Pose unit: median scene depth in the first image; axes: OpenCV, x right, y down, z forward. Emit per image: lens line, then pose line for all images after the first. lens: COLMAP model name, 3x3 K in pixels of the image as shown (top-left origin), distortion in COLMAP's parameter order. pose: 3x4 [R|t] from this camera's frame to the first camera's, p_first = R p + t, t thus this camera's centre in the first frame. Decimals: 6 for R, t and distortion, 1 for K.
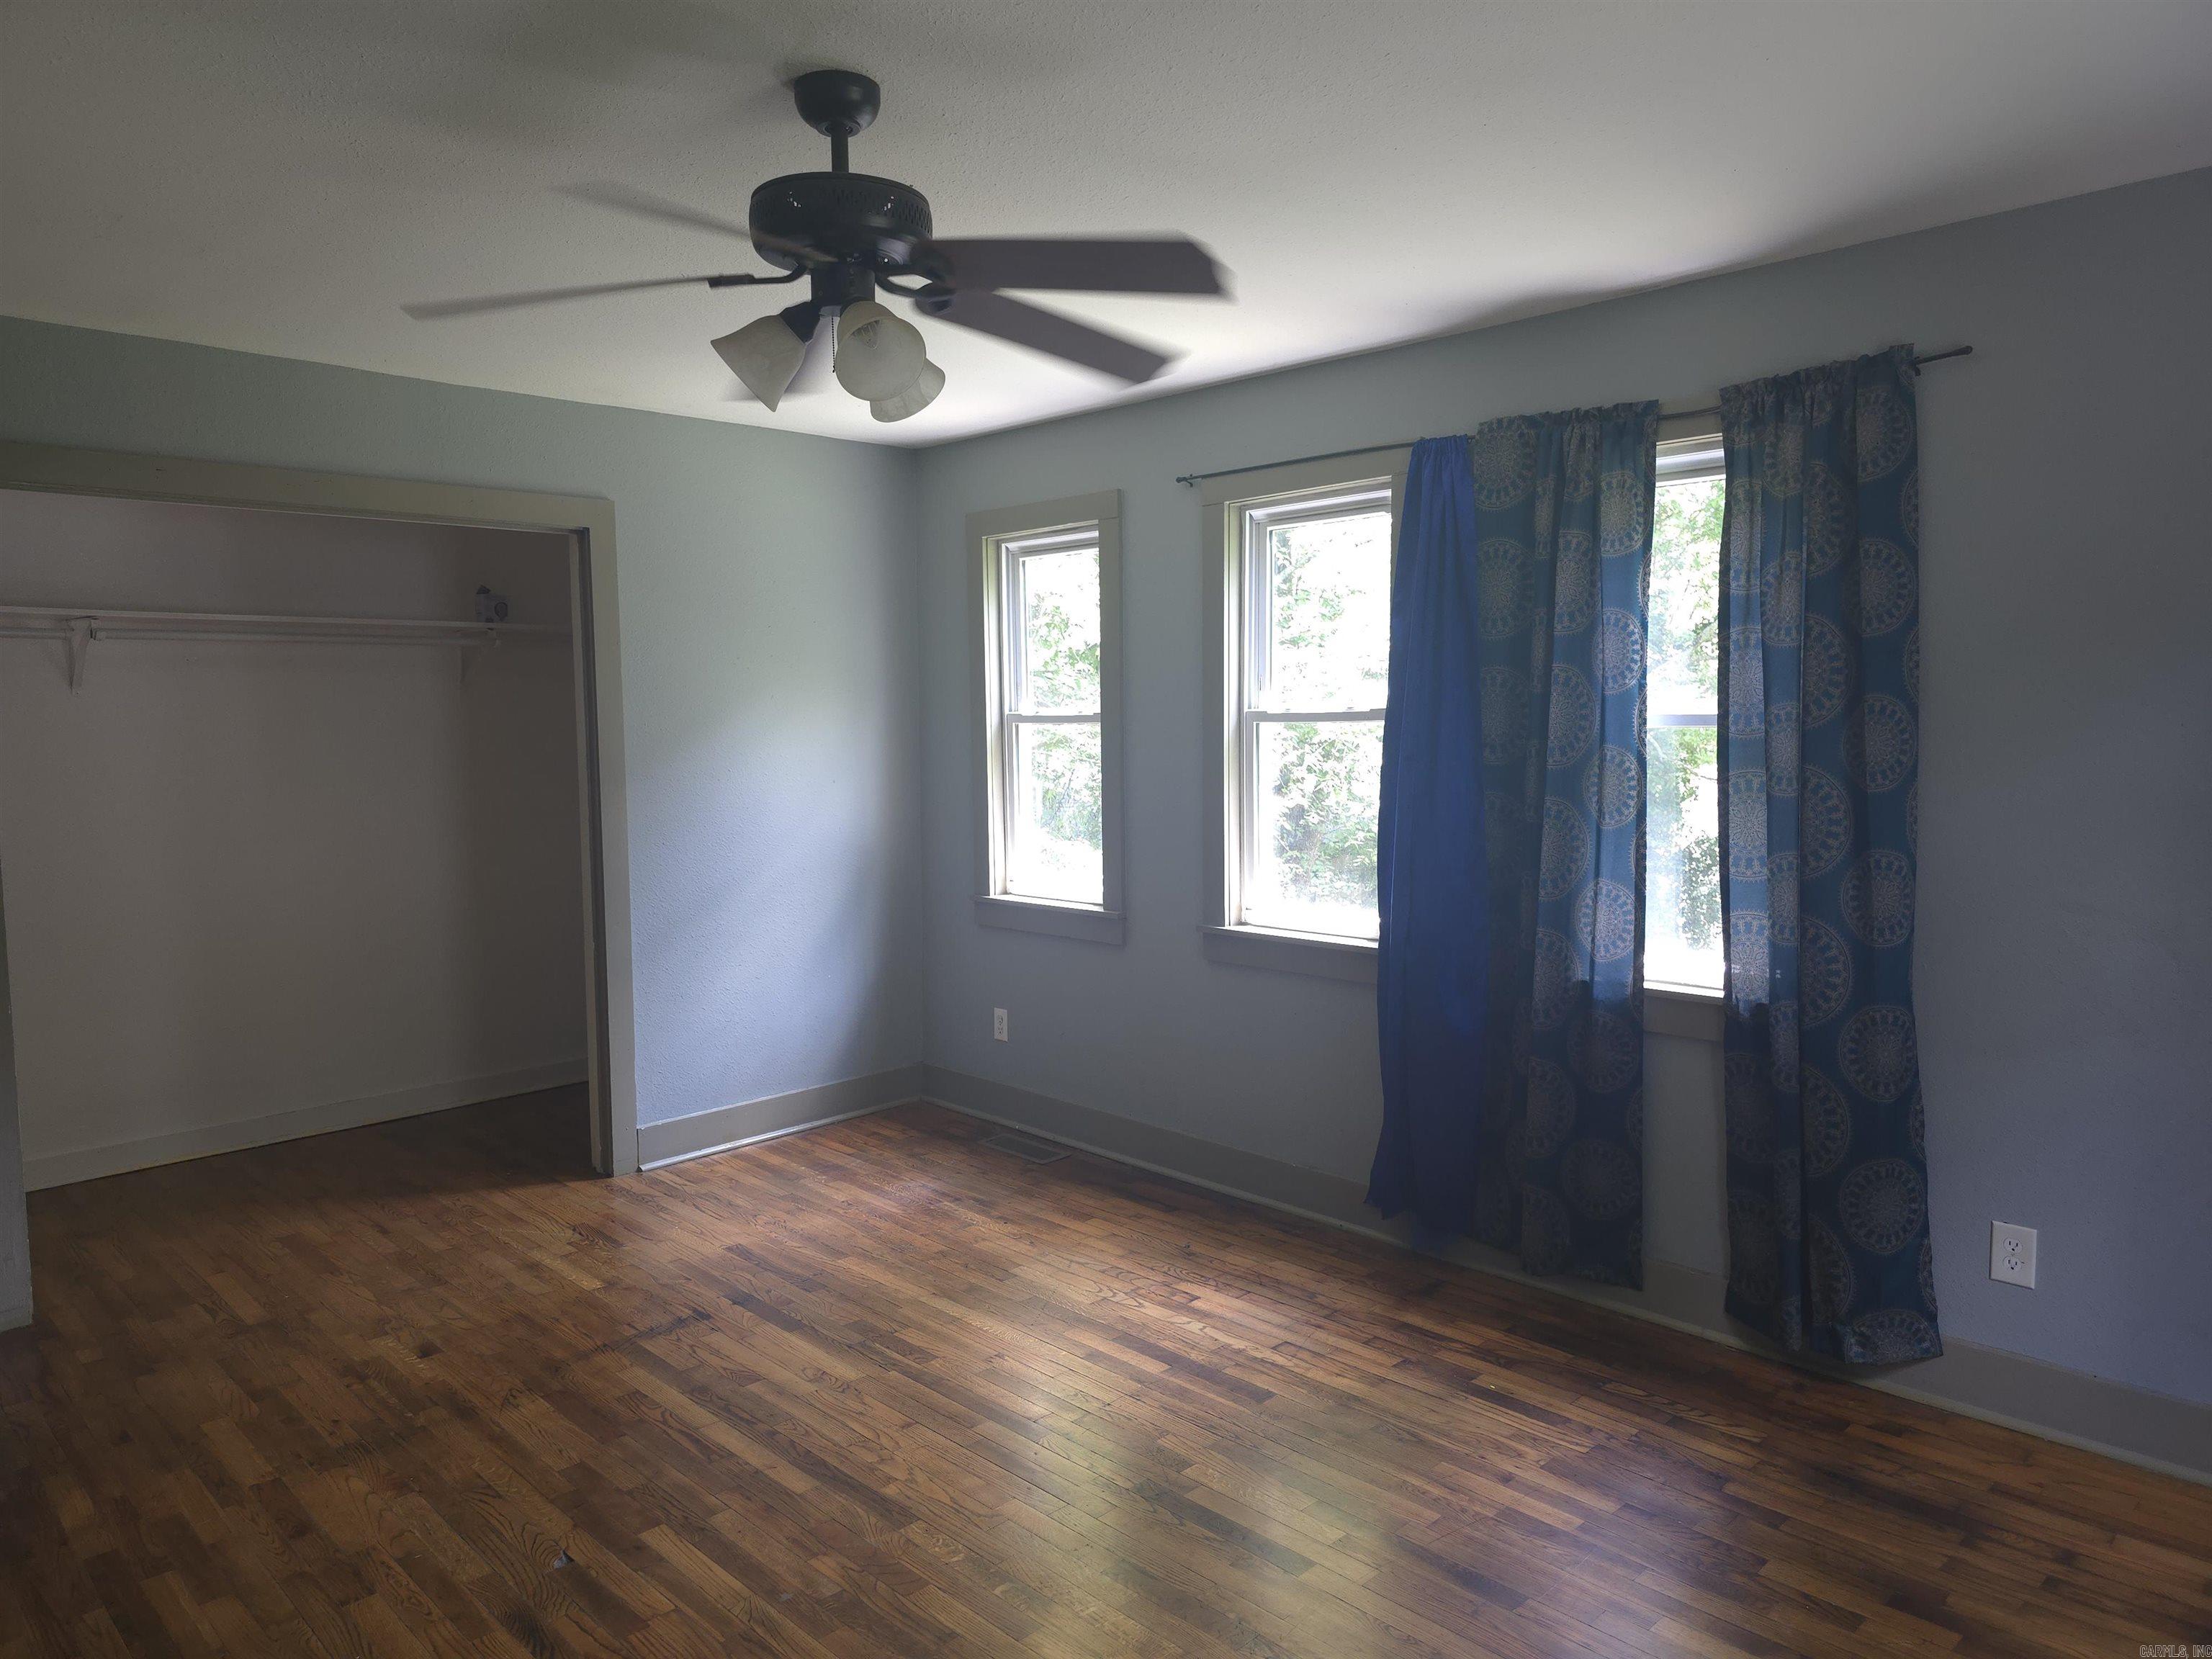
lens RADIAL K [[1455.2, 0, 970.4], [0, 1455.2, 816.7], [0, 0, 1]] dist [0.036247, -0.002285]
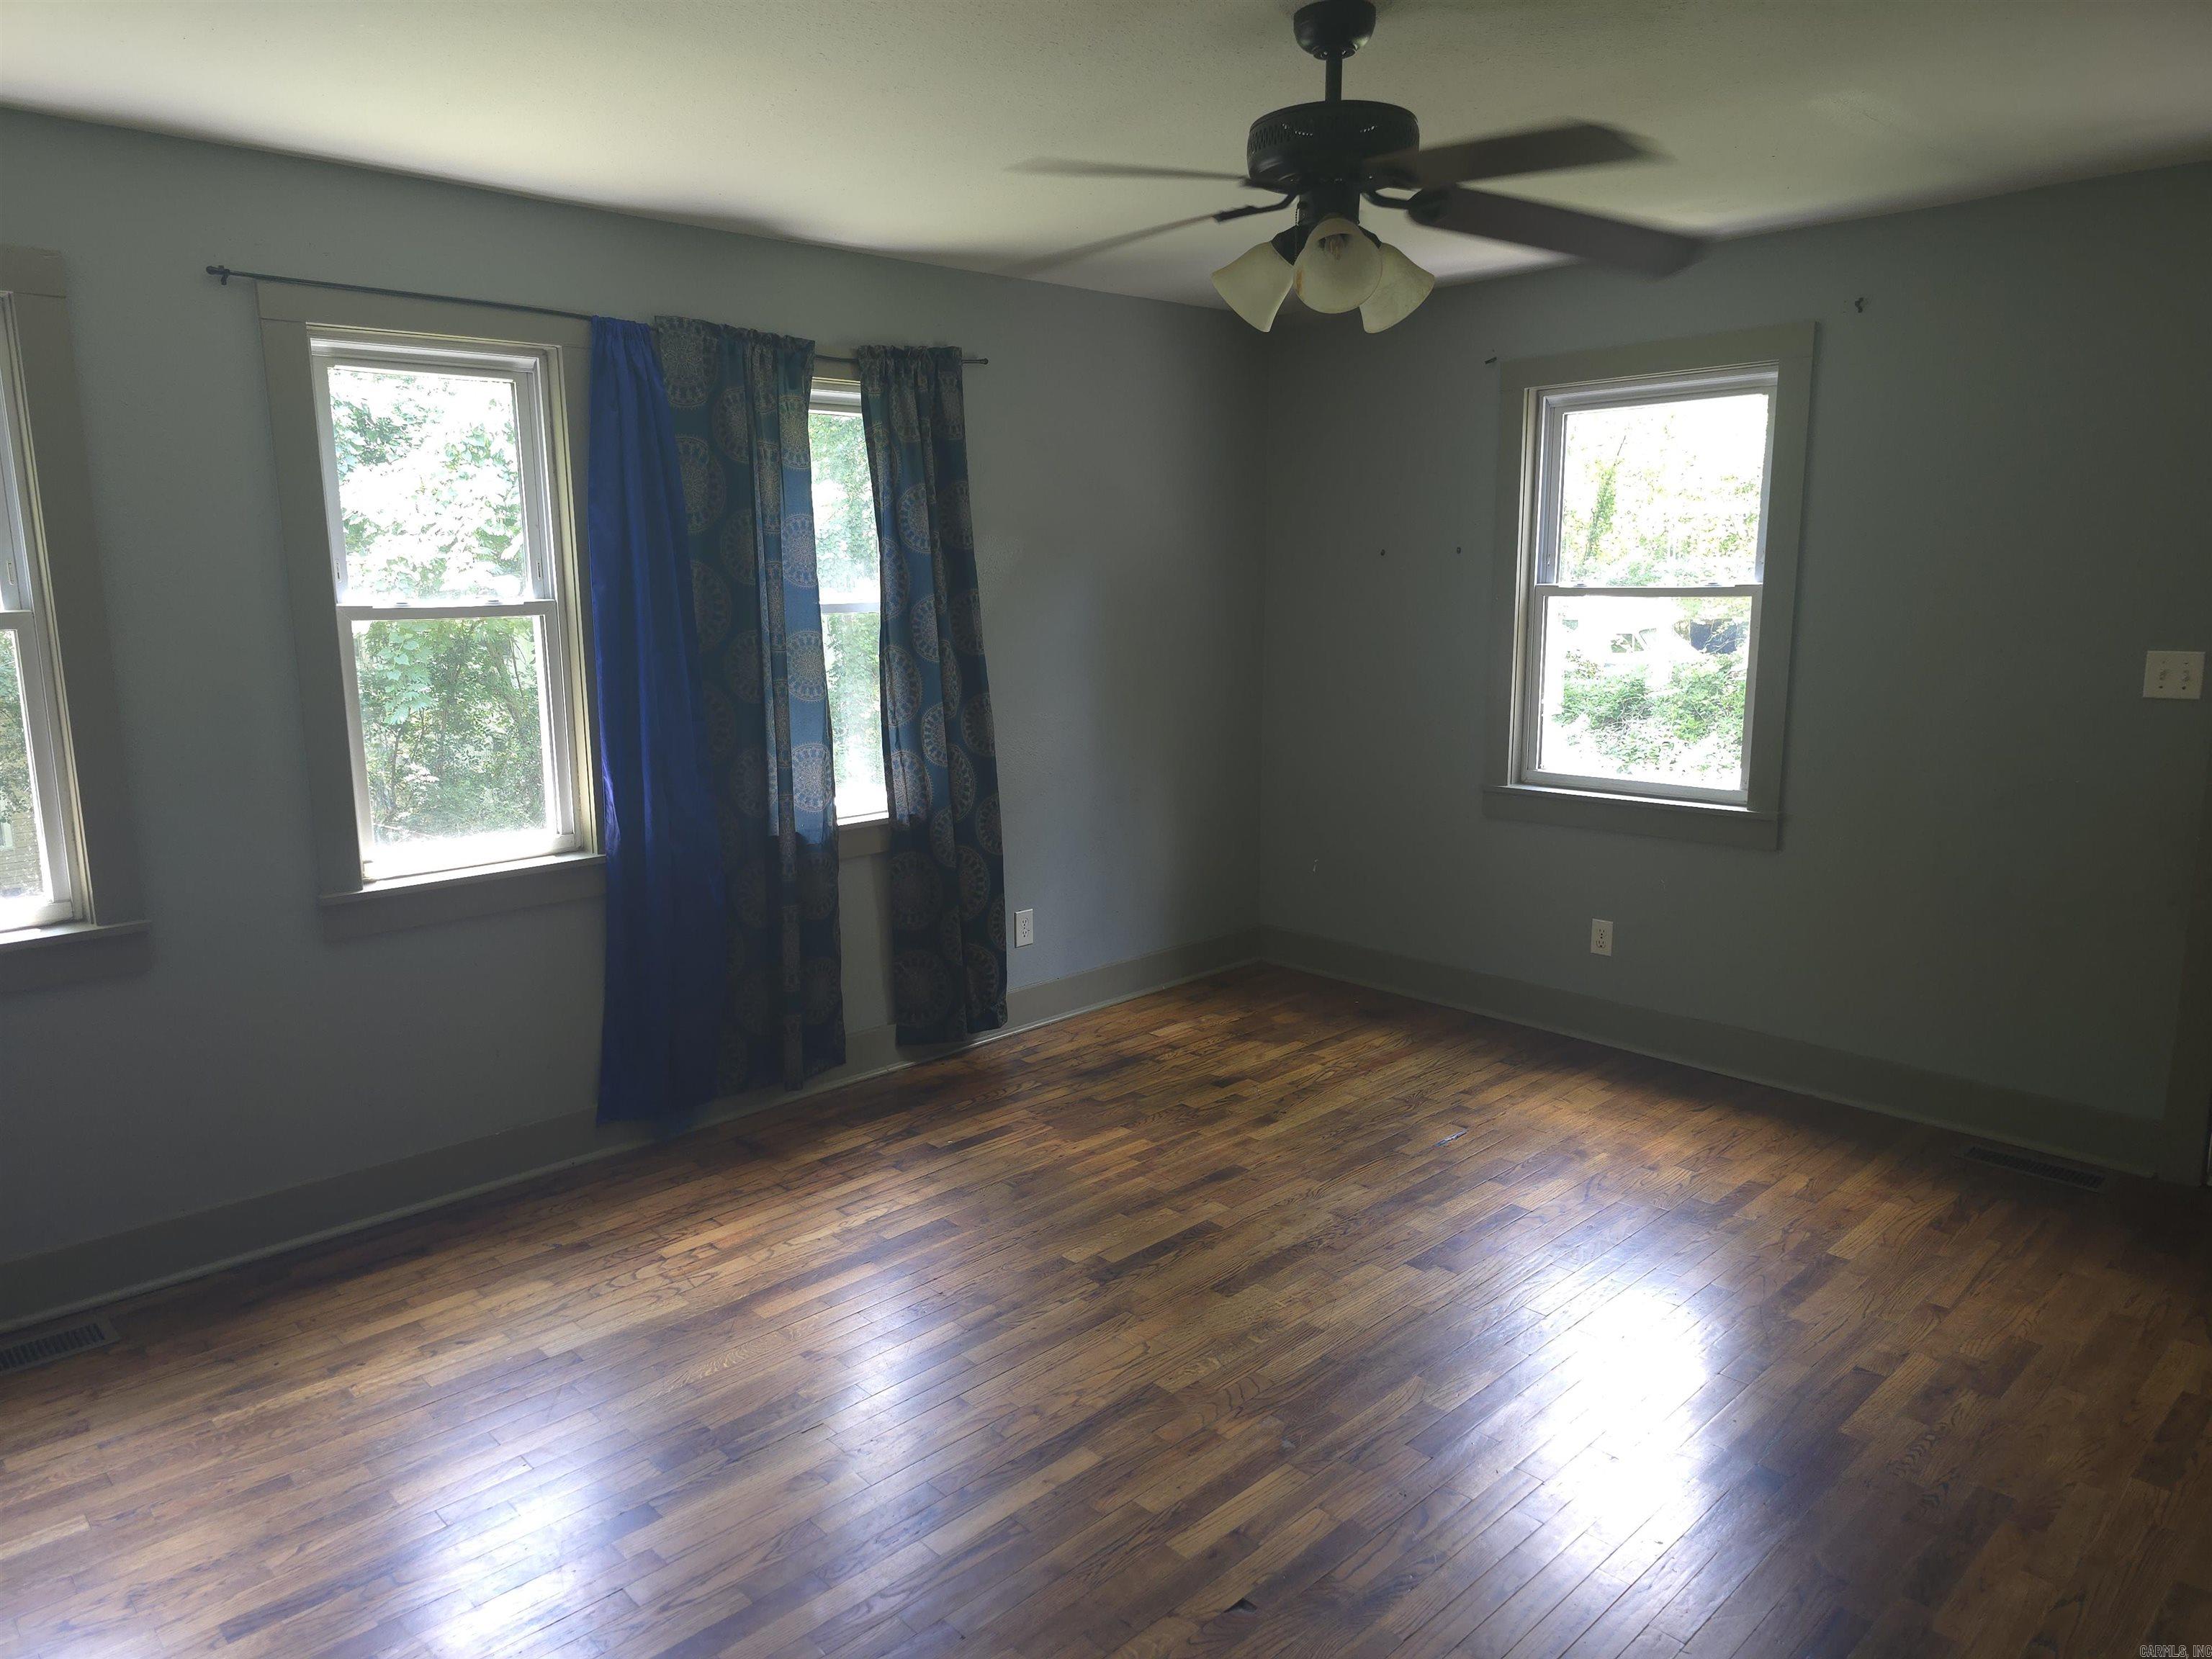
lens RADIAL K [[1507.2, 0, 1106.0], [0, 1507.2, 829.5], [0, 0, 1]] dist [0.033432, -0.001783]
pose [[-0.032958, -0.160034, 0.986561, -0.827113], [0.086212, 0.982963, 0.162331, -0.068867], [-0.995732, 0.090403, -0.018599, 0.813770]]
